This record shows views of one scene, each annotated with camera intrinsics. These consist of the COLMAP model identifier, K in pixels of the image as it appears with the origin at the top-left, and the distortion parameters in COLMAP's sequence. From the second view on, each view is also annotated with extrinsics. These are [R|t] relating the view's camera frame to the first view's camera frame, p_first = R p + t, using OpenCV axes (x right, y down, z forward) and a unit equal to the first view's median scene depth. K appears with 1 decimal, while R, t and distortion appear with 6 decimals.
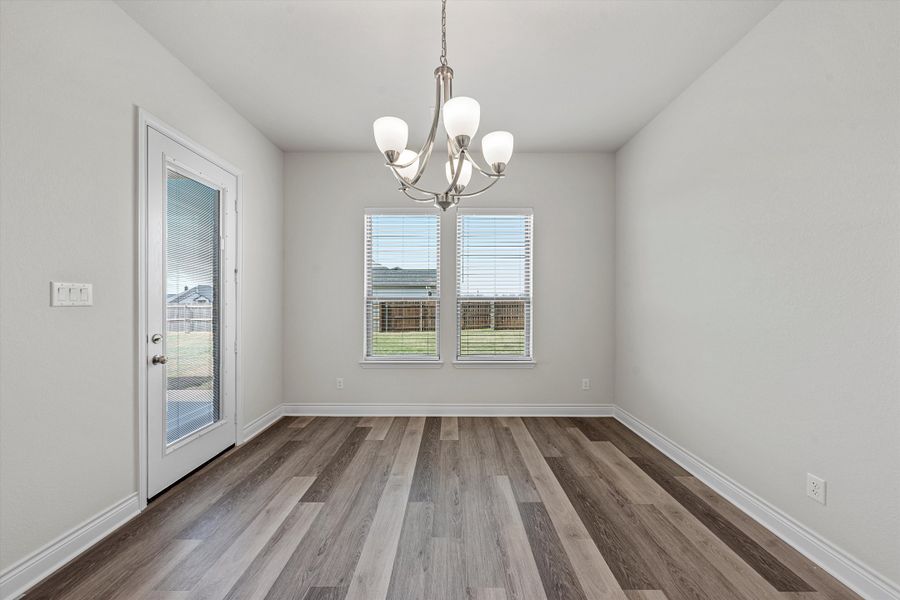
lens RADIAL K [[309.2, 0, 450.0], [0, 309.2, 301.4], [0, 0, 1]] dist [-0.002658, -0.000228]
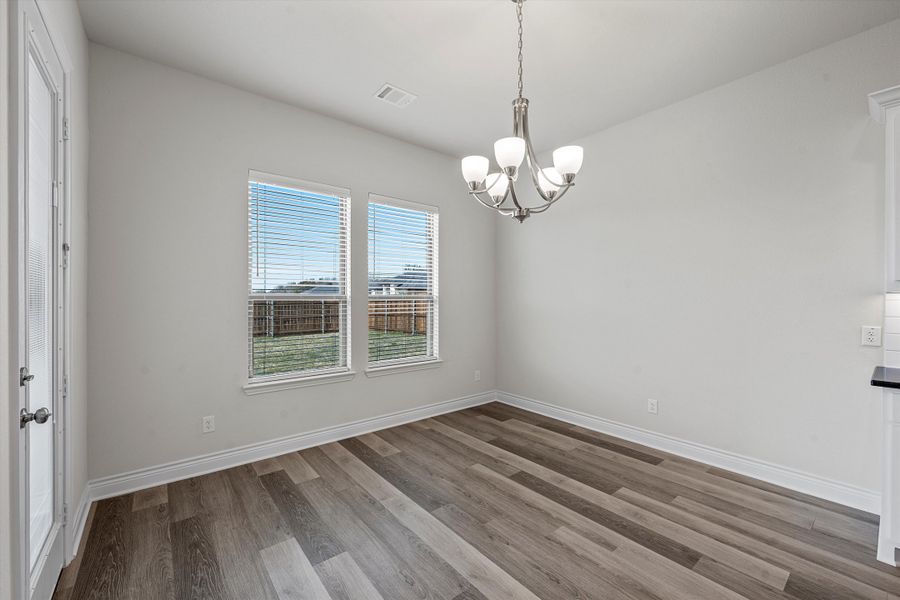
lens RADIAL K [[370.8, 0, 450.5], [0, 370.8, 300.8], [0, 0, 1]] dist [0.001126, -0.000361]
pose [[0.770885, -0.004302, 0.636959, -0.559702], [0.004393, 0.999989, 0.001437, -0.000316], [-0.636959, 0.001691, 0.770896, 0.056512]]
